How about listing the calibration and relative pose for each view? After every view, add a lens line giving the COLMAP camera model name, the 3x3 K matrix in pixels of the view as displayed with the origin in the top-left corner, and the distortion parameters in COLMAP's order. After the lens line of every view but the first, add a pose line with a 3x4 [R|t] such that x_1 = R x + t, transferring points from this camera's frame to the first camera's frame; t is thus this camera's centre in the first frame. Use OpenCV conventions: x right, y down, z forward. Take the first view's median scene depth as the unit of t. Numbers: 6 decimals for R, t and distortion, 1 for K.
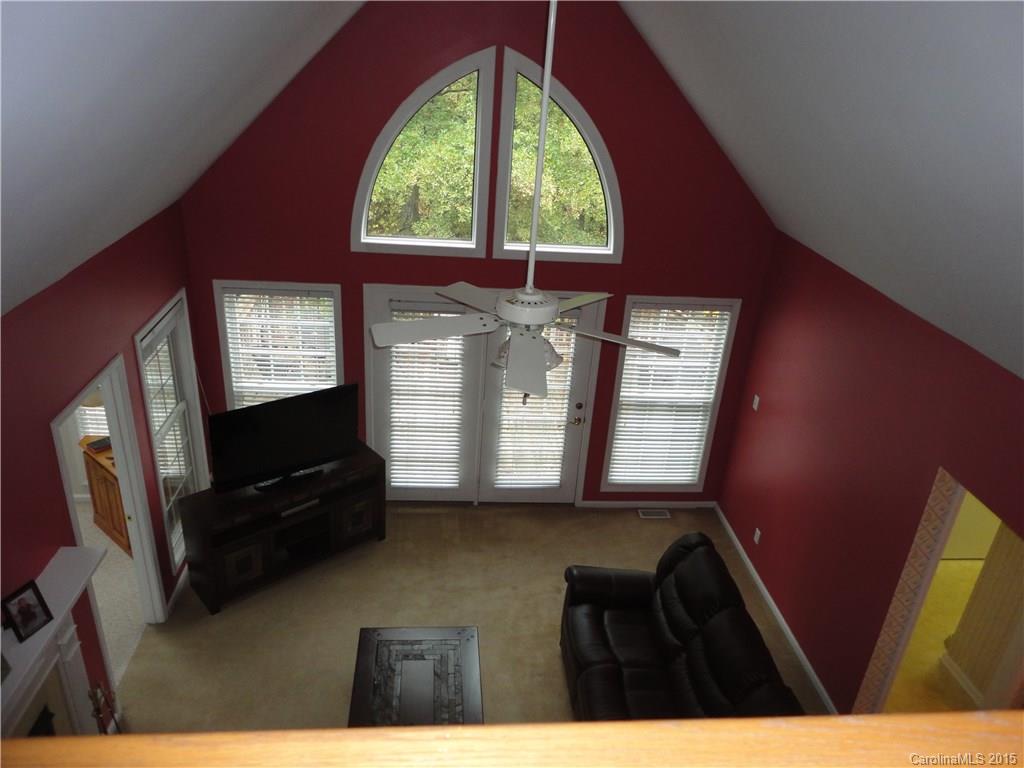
lens RADIAL K [[739.0, 0, 507.1], [0, 739.0, 384.7], [0, 0, 1]] dist [-0.005156, 0.000383]
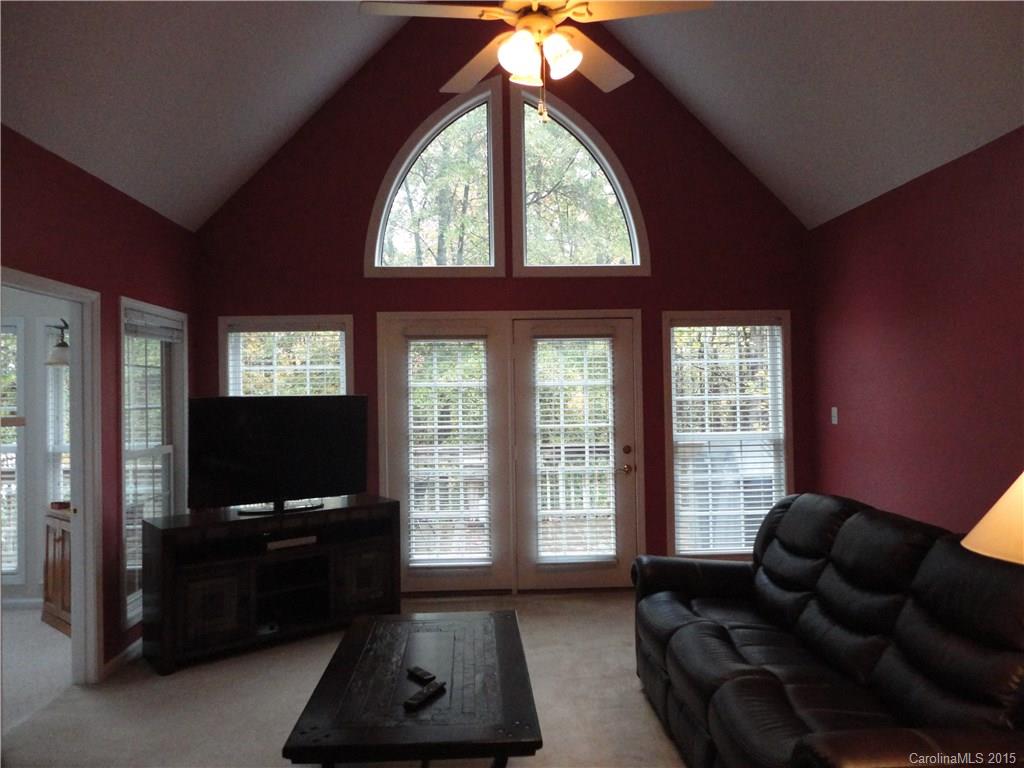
lens RADIAL K [[739.0, 0, 507.1], [0, 739.0, 384.7], [0, 0, 1]] dist [-0.005156, 0.000383]
pose [[0.996170, -0.080216, -0.034784, -0.005095], [0.056190, 0.892158, -0.448215, 0.363390], [0.066987, 0.444544, 0.893249, 0.209847]]
